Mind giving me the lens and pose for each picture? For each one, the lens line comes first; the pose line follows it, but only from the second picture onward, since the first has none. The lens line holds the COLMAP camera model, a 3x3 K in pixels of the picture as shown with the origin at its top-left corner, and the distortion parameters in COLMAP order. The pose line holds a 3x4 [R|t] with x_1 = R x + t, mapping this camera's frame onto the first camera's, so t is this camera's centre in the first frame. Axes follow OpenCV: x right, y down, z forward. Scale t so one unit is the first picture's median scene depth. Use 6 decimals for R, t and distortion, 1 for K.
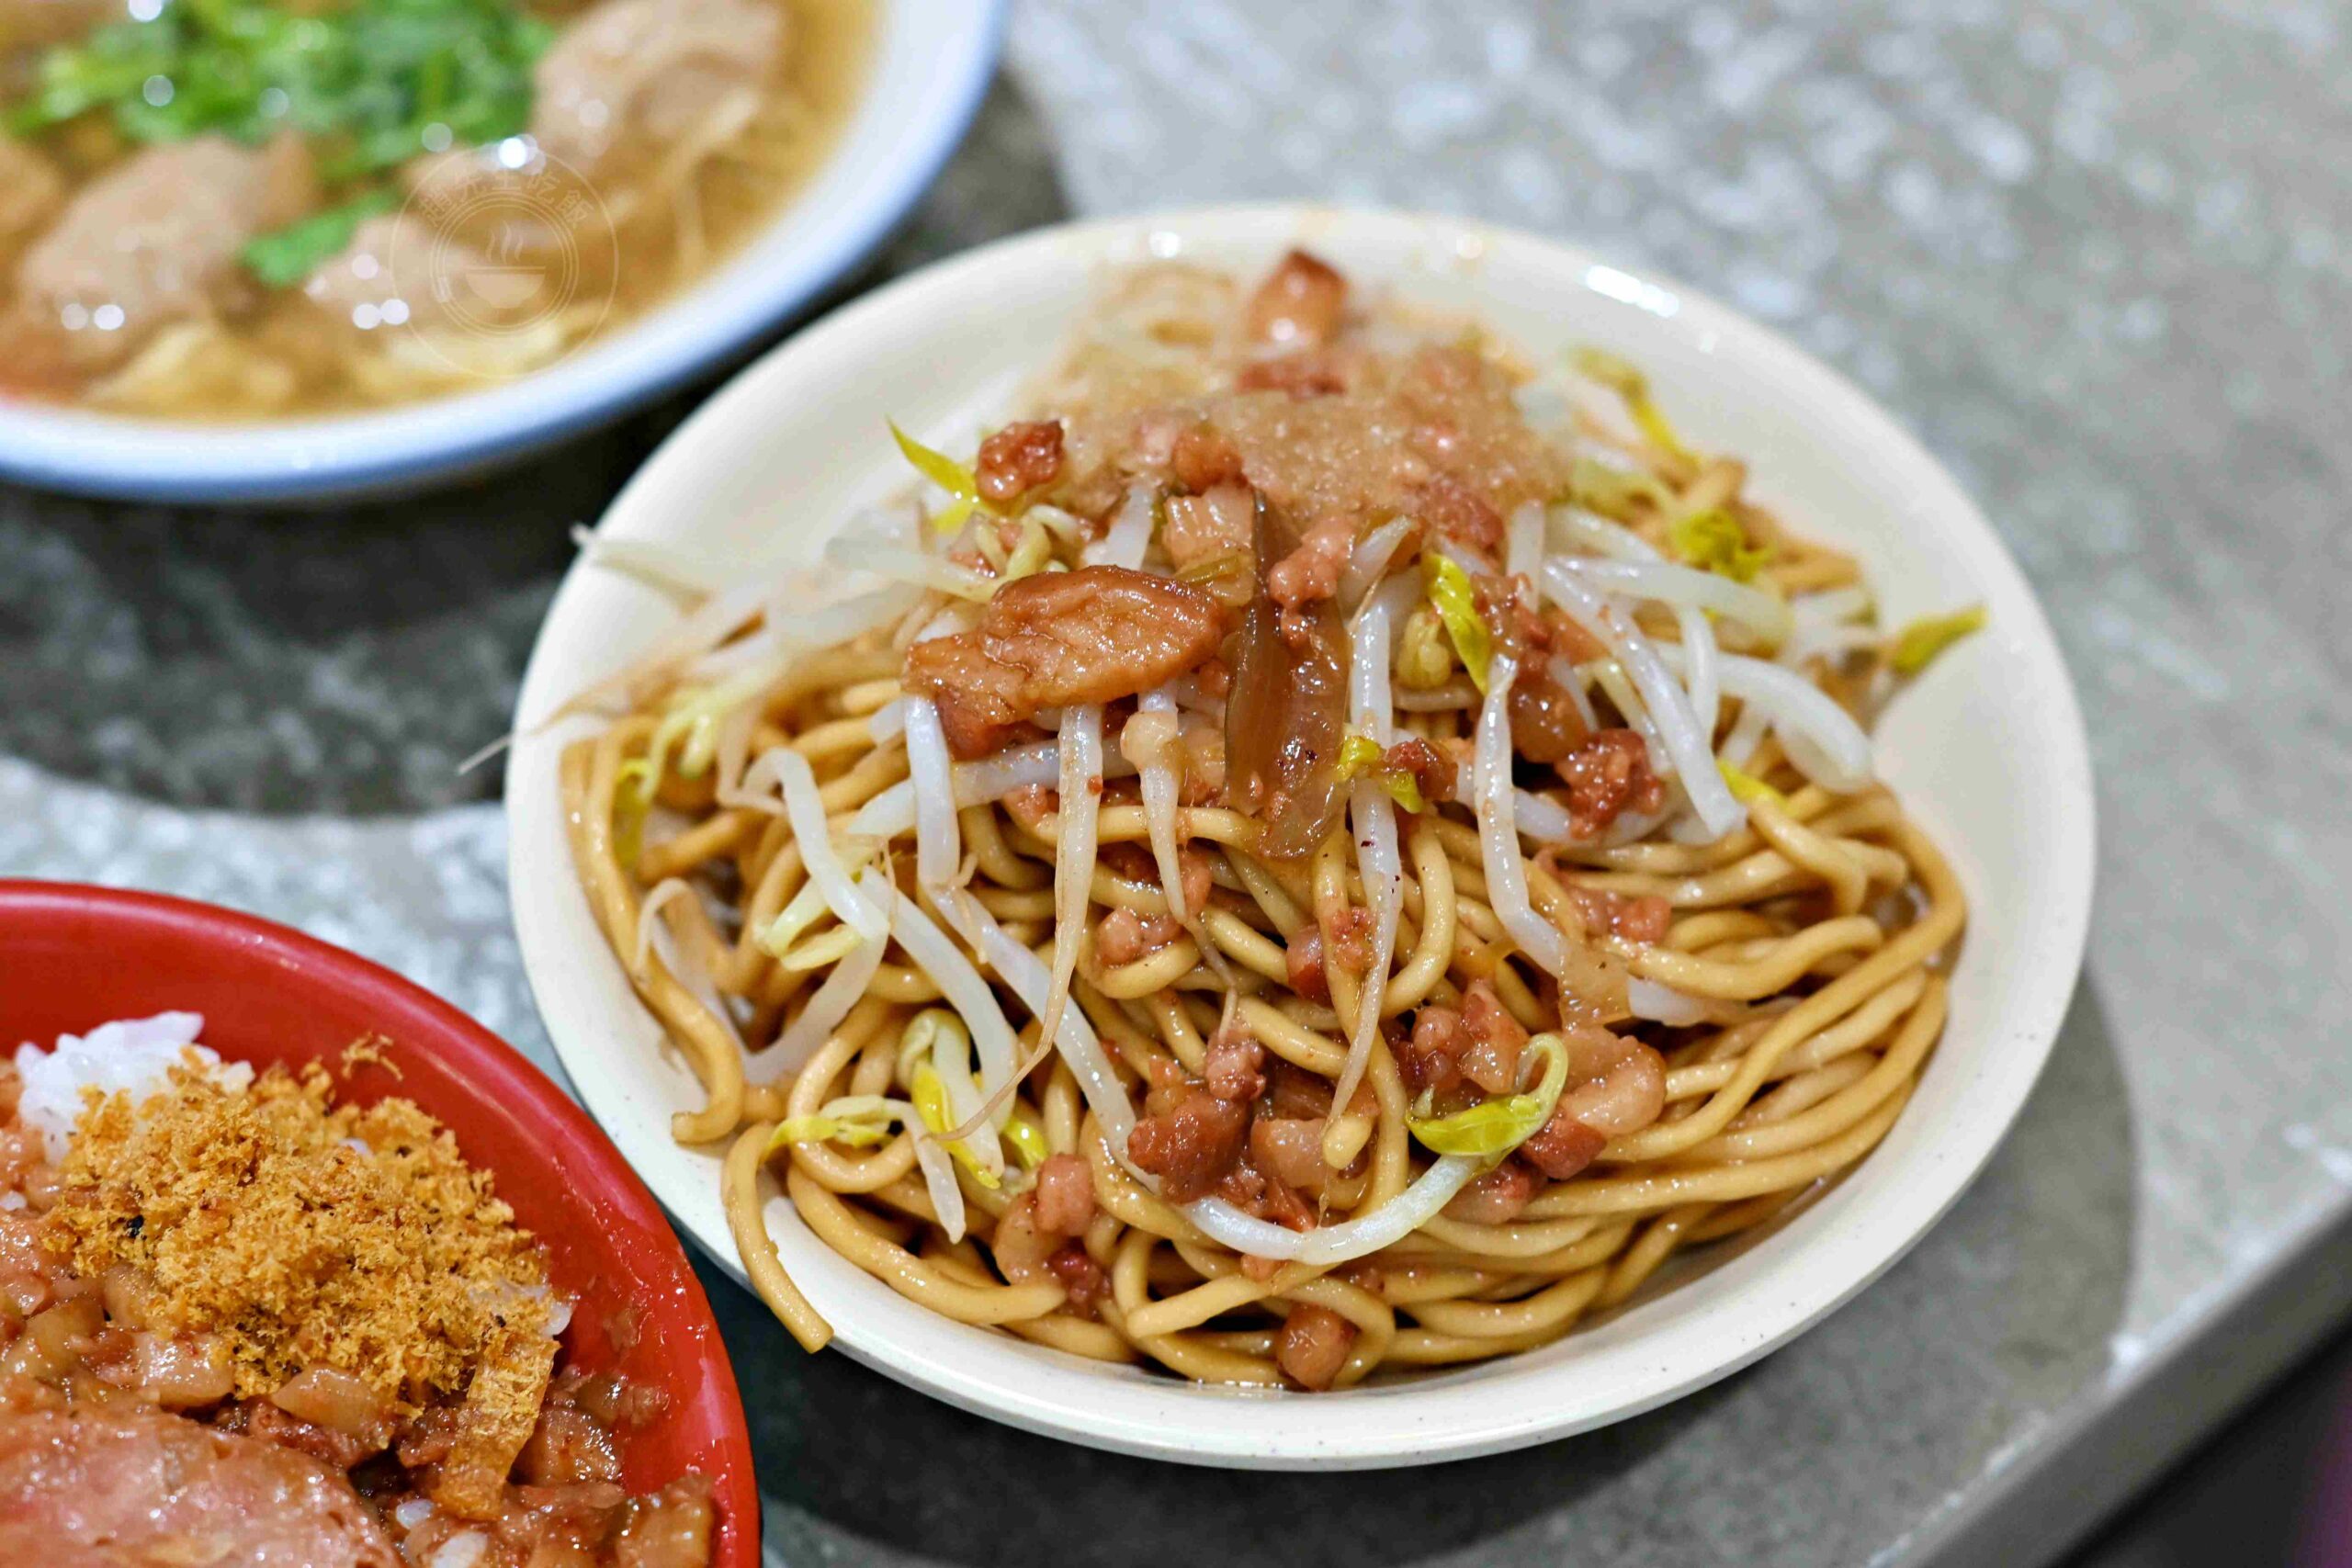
lens RADIAL K [[5011.0, 0, 1174.1], [0, 5011.0, 792.7], [0, 0, 1]] dist [-0.010774, 0.000000]
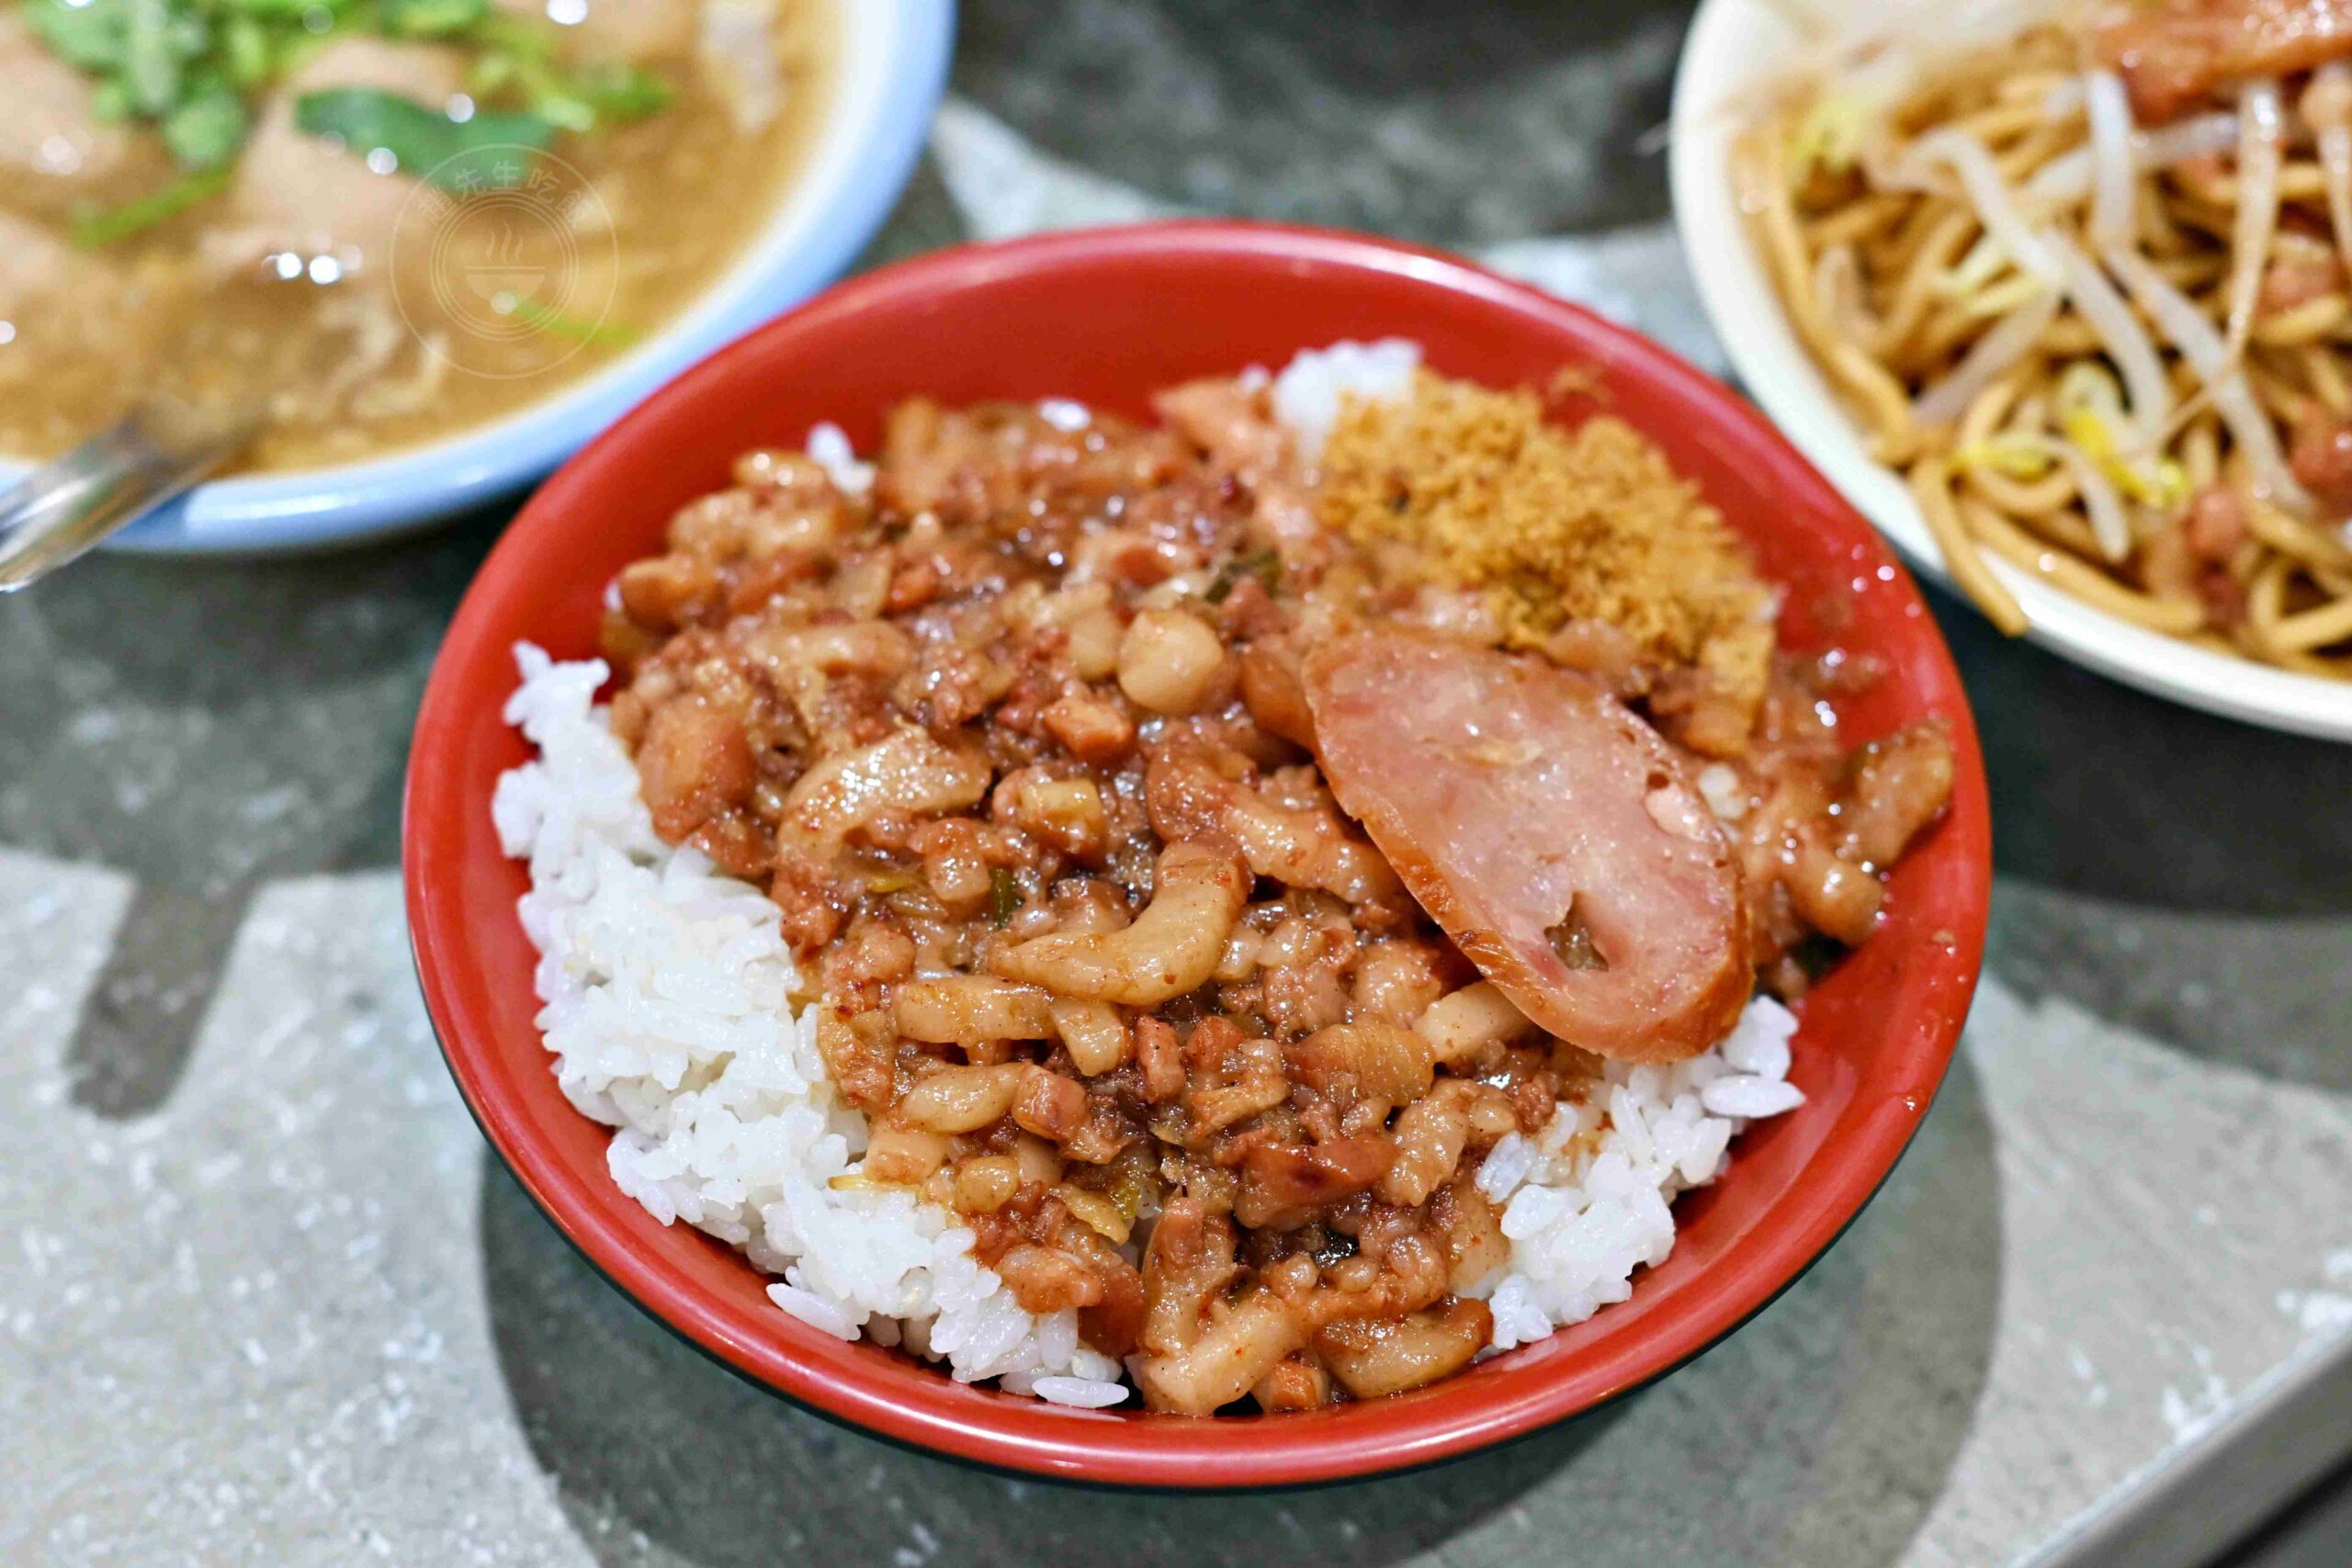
lens RADIAL K [[5011.0, 0, 1164.5], [0, 5011.0, 804.7], [0, 0, 1]] dist [-0.010774, 0.000000]
pose [[0.998768, 0.042539, -0.025561, -0.219454], [-0.042493, 0.999094, 0.002338, 0.147306], [0.025637, -0.001249, 0.999671, -0.120687]]
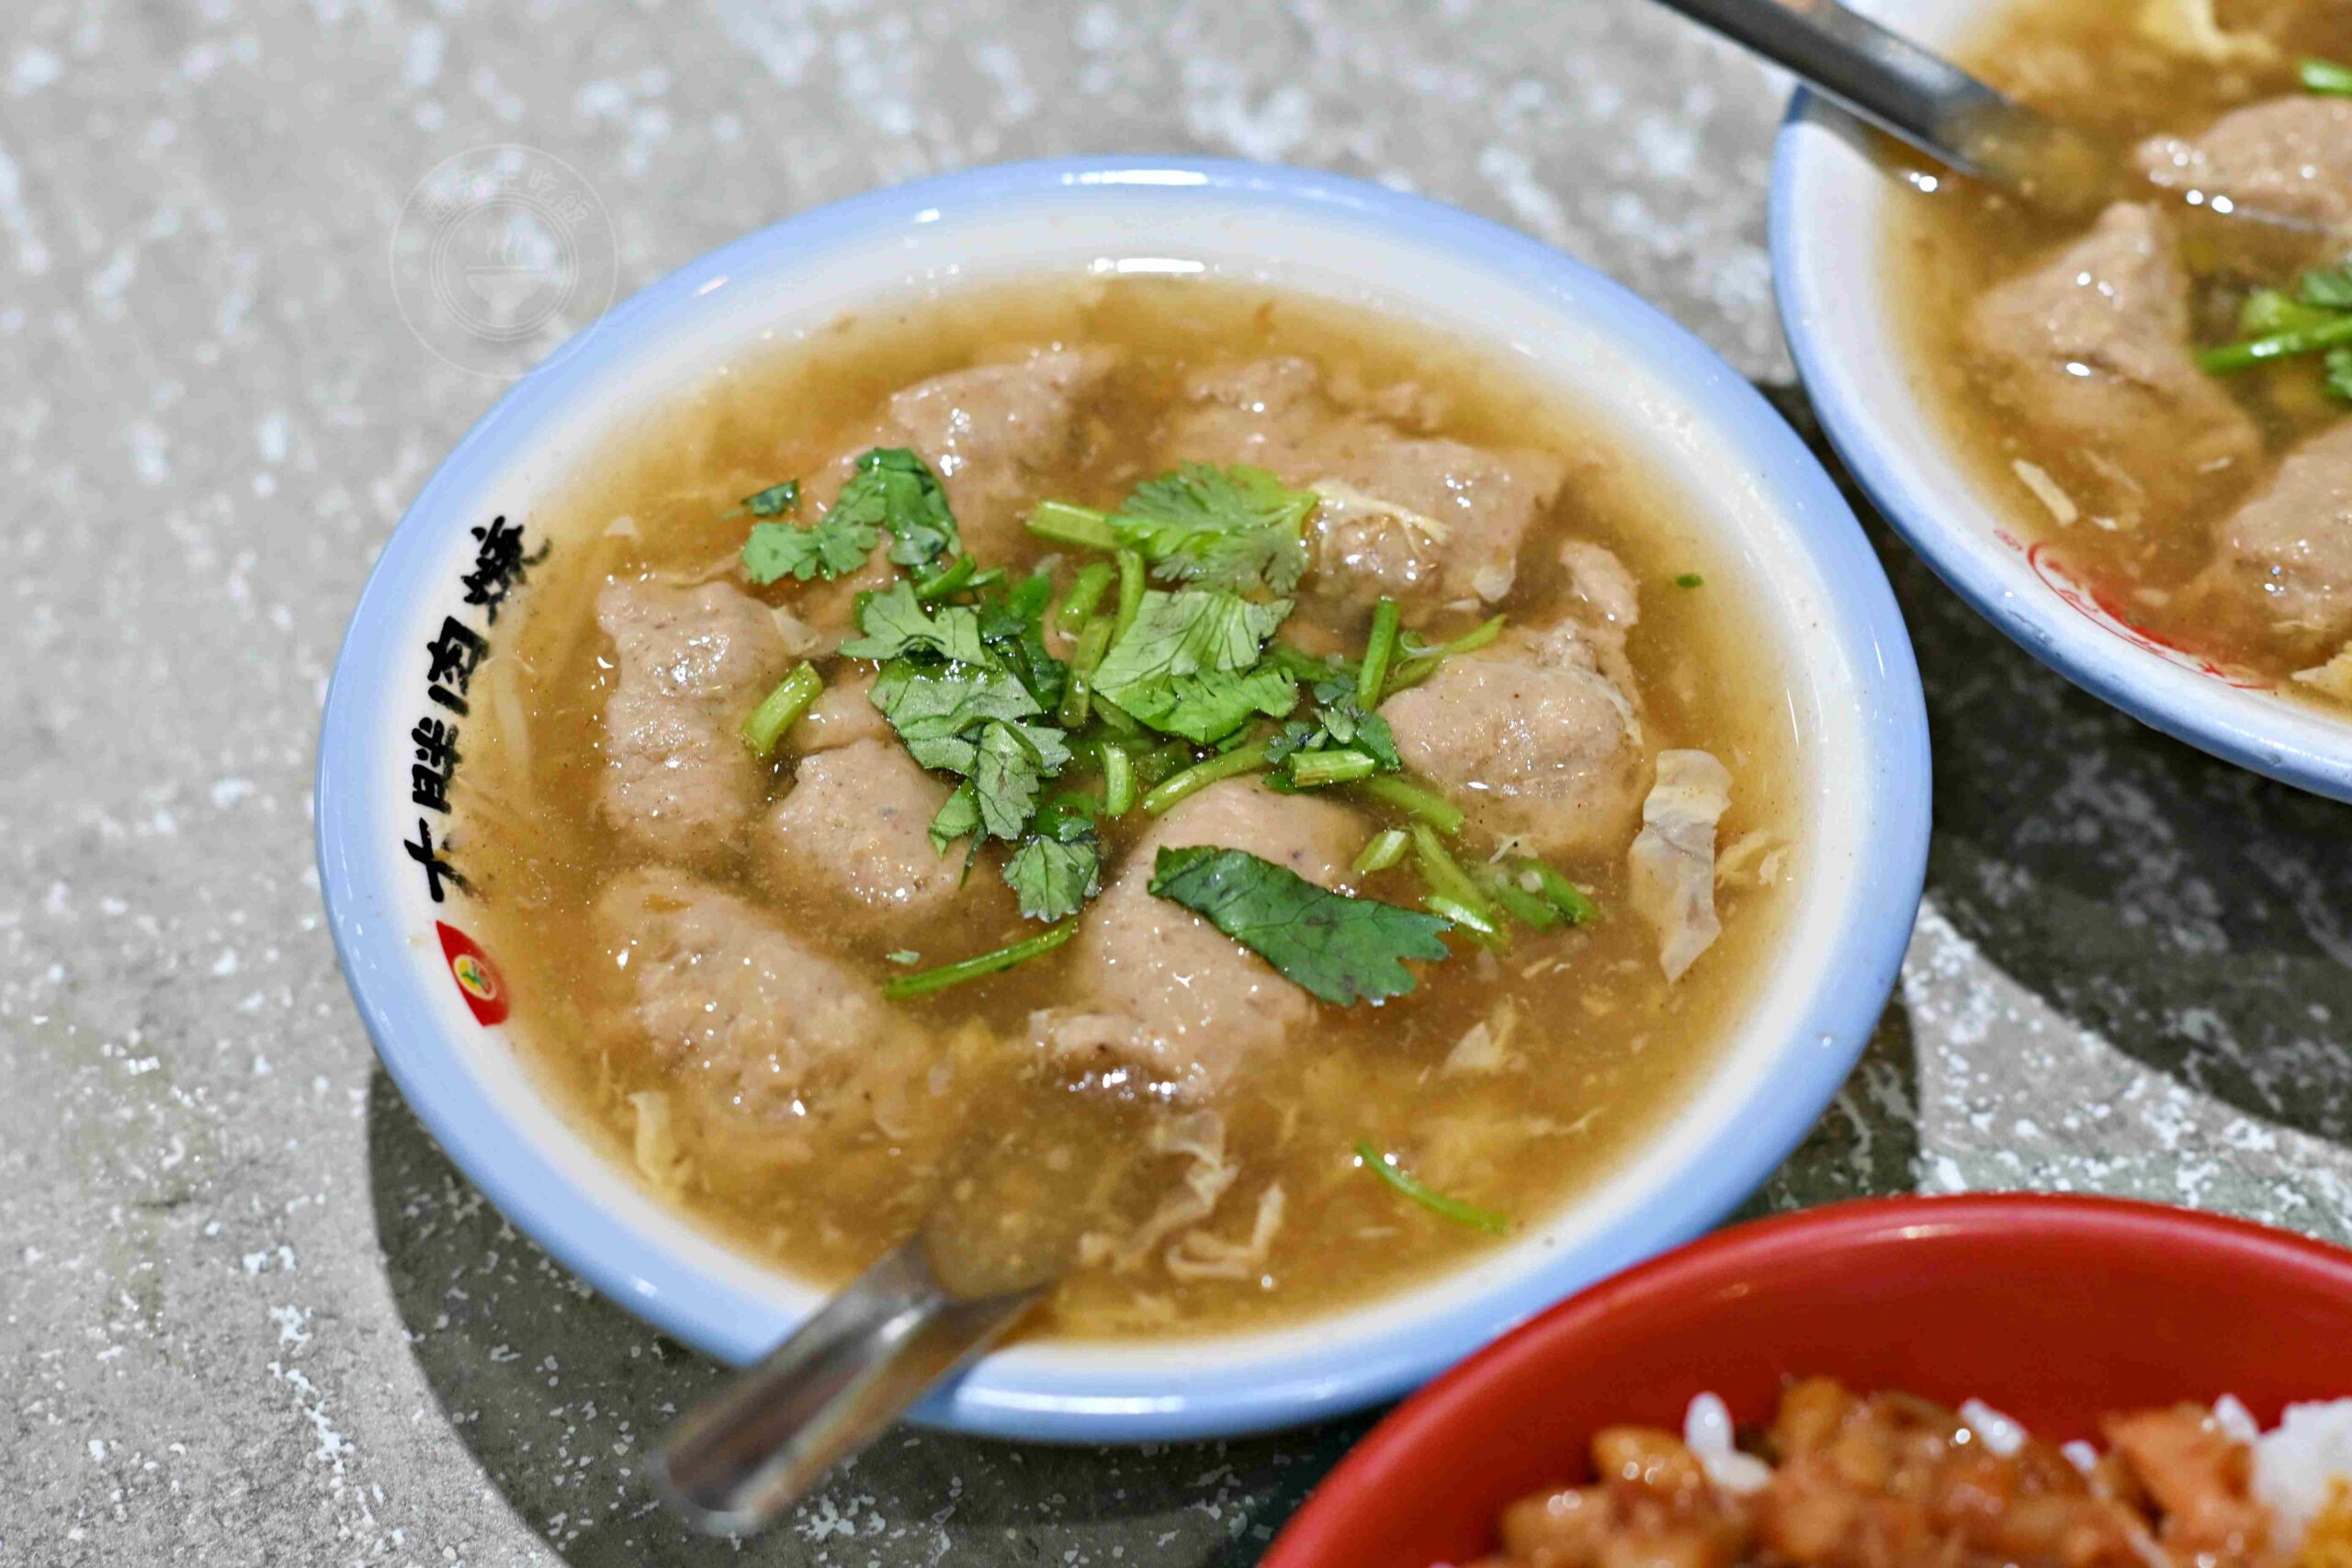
lens RADIAL K [[5011.0, 0, 1179.5], [0, 5011.0, 790.2], [0, 0, 1]] dist [-0.010774, 0.000000]
pose [[0.963924, 0.196495, -0.179558, -0.276112], [-0.195389, 0.980432, 0.024000, -0.045748], [0.180760, 0.011950, 0.983455, 0.047197]]
